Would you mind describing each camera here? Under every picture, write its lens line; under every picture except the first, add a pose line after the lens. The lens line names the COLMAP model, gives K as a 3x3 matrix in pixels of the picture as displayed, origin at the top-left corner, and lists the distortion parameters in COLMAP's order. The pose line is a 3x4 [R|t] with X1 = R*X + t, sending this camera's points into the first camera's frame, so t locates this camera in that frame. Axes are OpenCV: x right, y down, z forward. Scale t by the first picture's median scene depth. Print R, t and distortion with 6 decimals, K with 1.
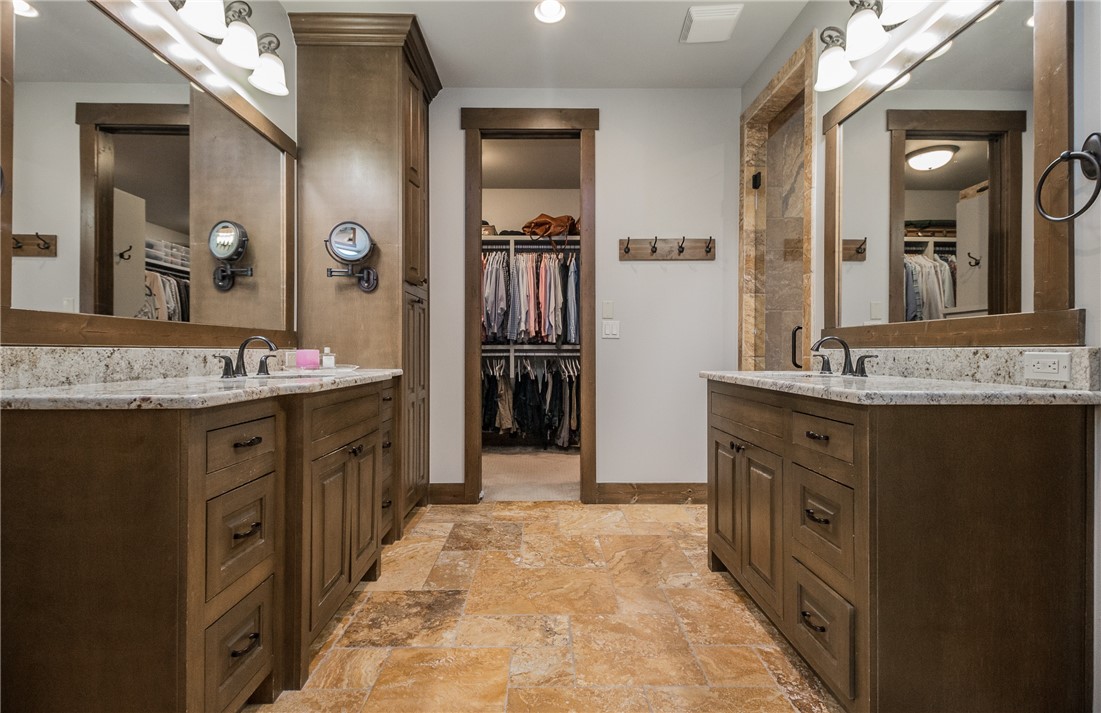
lens RADIAL K [[504.6, 0, 551.2], [0, 504.6, 356.7], [0, 0, 1]] dist [0.004789, -0.001359]
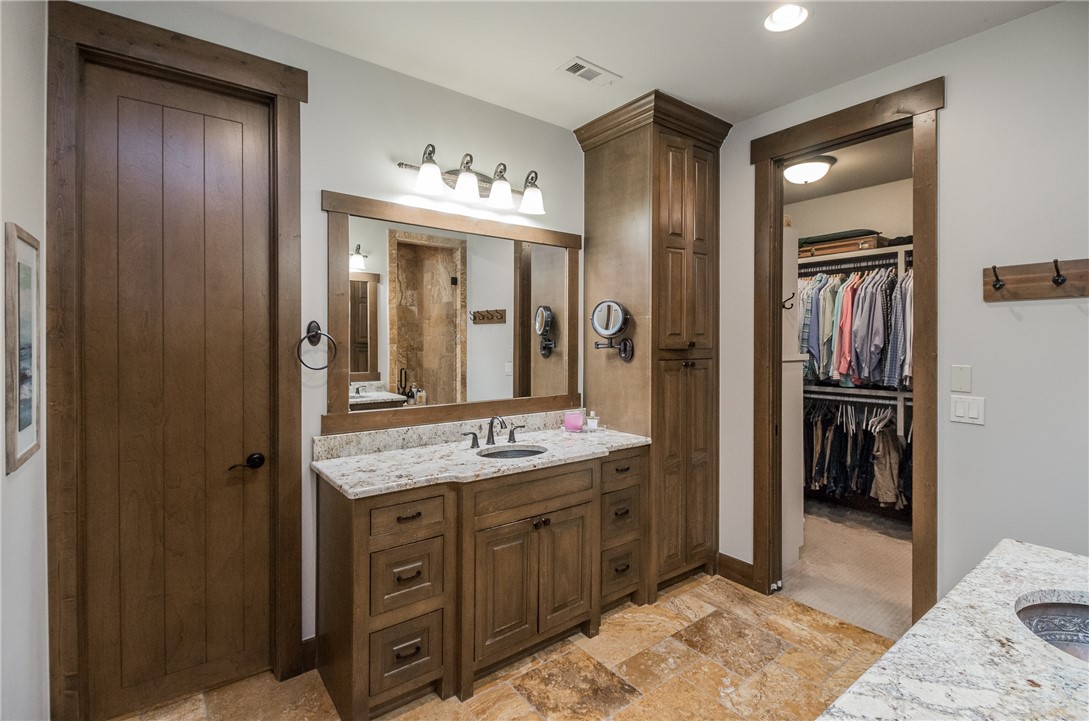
lens RADIAL K [[506.3, 0, 531.7], [0, 506.3, 343.2], [0, 0, 1]] dist [0.000309, -0.006904]
pose [[0.575373, 0.004120, -0.817881, 0.399217], [-0.005711, 0.999983, 0.001020, -0.166508], [0.817872, 0.004084, 0.575386, 0.215461]]
